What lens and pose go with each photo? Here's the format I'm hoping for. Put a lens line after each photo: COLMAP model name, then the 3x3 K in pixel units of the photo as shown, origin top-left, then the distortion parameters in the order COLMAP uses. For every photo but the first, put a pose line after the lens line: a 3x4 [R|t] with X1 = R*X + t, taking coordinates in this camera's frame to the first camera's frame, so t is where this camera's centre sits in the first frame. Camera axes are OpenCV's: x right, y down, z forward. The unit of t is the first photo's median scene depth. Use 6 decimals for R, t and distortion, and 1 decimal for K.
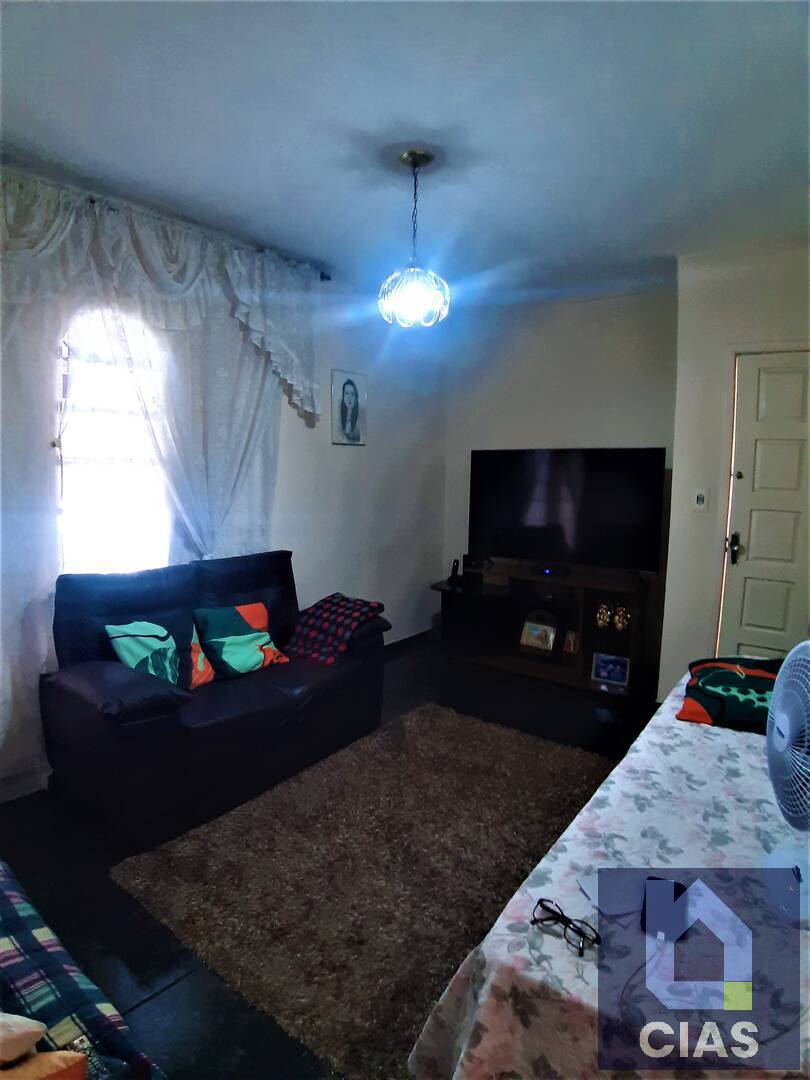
lens RADIAL K [[568.4, 0, 405.4], [0, 568.4, 538.1], [0, 0, 1]] dist [-0.109255, 0.002047]
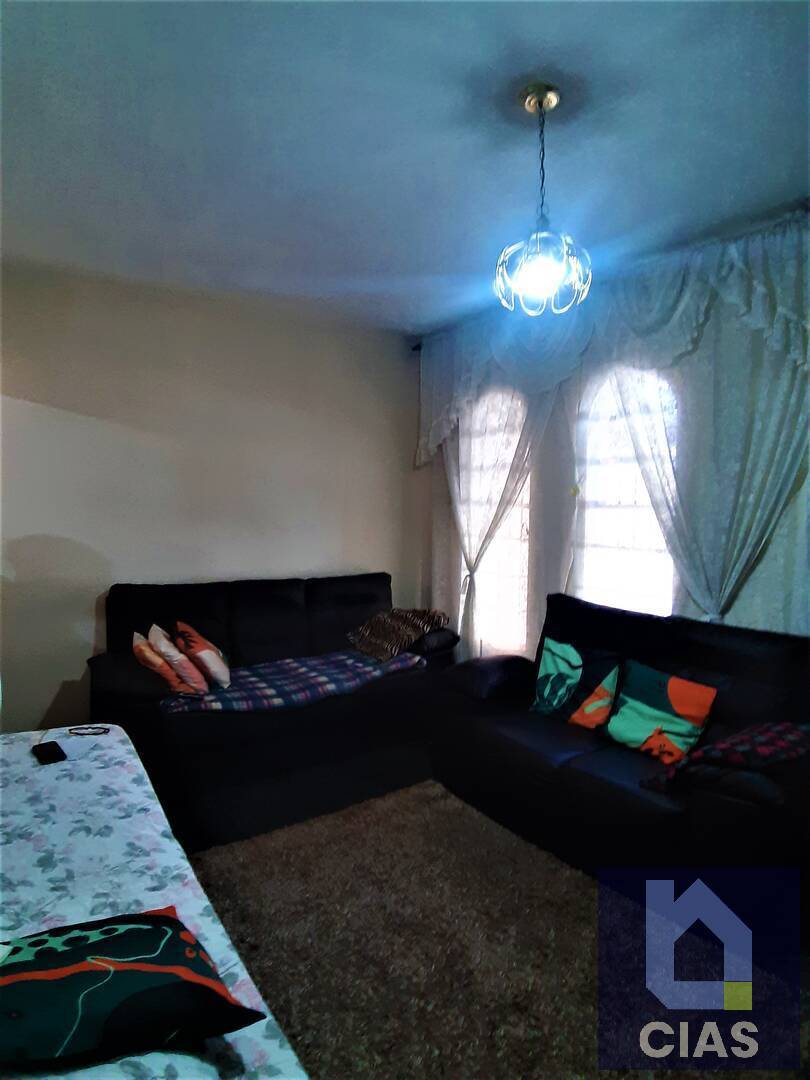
lens RADIAL K [[568.4, 0, 405.4], [0, 568.4, 538.1], [0, 0, 1]] dist [-0.109255, 0.002047]
pose [[-0.307789, 0.036277, -0.950763, 1.081778], [-0.129743, 0.988338, 0.079712, -0.174348], [0.942567, 0.147890, -0.299493, 1.542971]]
